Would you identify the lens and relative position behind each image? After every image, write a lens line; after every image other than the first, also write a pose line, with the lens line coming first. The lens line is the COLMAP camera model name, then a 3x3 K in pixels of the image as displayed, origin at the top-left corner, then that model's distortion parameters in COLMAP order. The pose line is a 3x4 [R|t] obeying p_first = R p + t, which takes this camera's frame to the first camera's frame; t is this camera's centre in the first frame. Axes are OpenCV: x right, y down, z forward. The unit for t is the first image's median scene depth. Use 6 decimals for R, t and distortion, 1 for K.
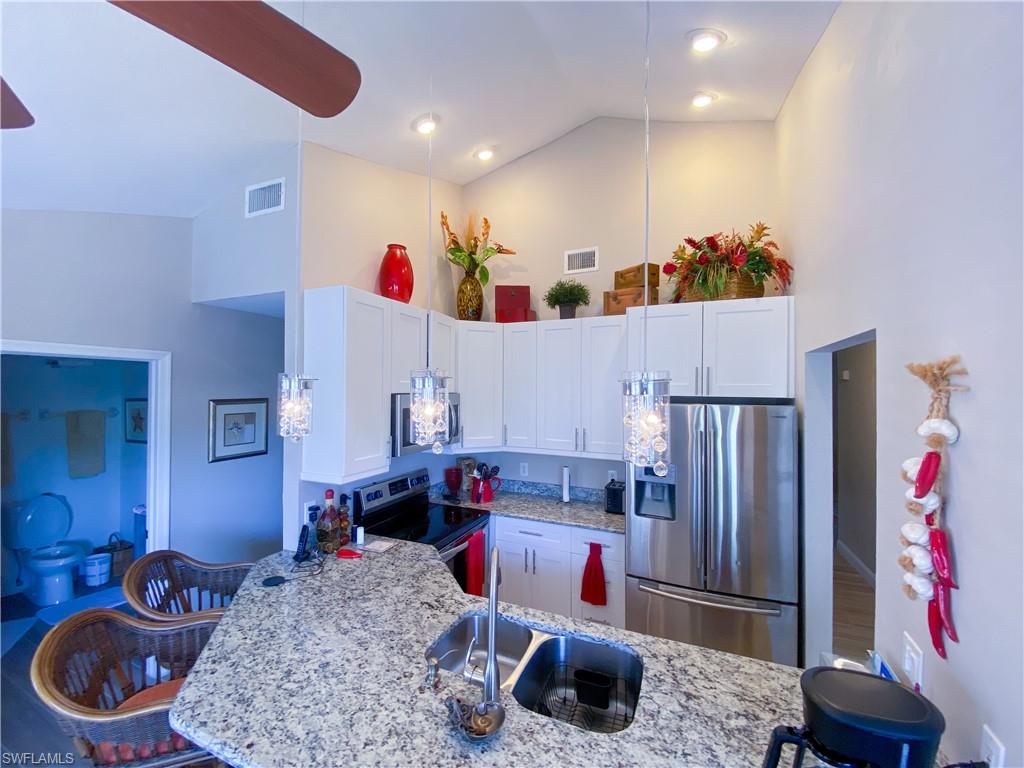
lens RADIAL K [[412.3, 0, 512.0], [0, 412.3, 384.0], [0, 0, 1]] dist [0.027699, -0.022695]
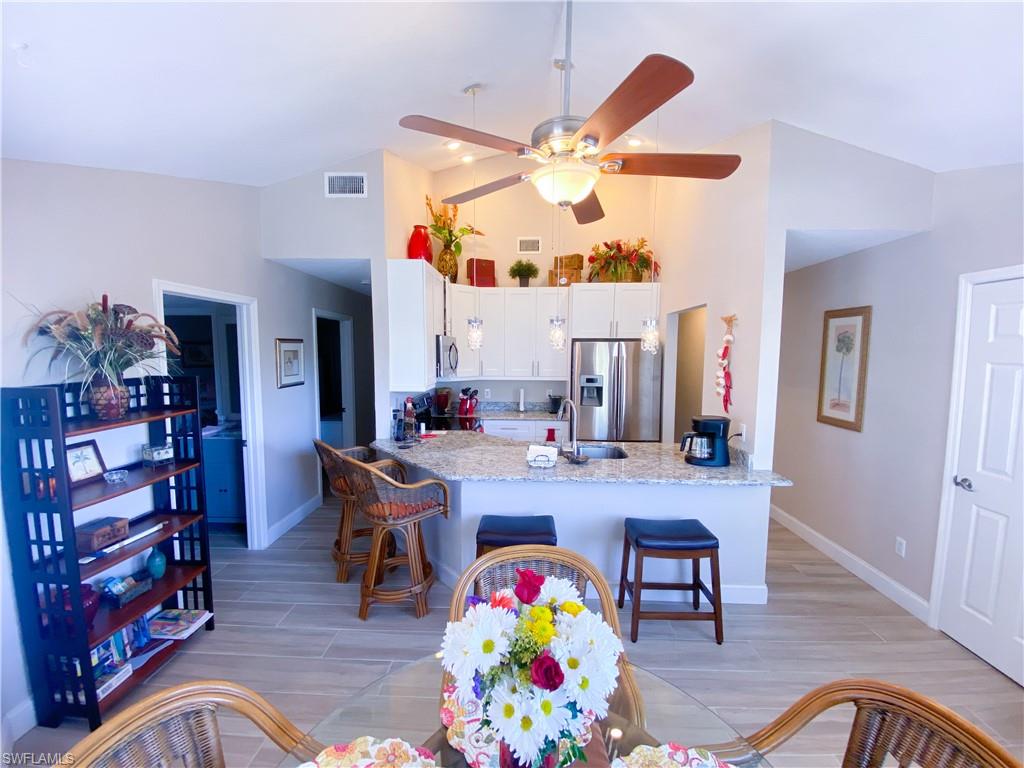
lens RADIAL K [[412.3, 0, 512.0], [0, 412.3, 384.0], [0, 0, 1]] dist [0.027699, -0.022695]
pose [[0.930068, -0.030882, 0.366088, -0.529218], [-0.003876, 0.995581, 0.093831, 0.054861], [-0.367368, -0.088689, 0.925837, -0.425781]]
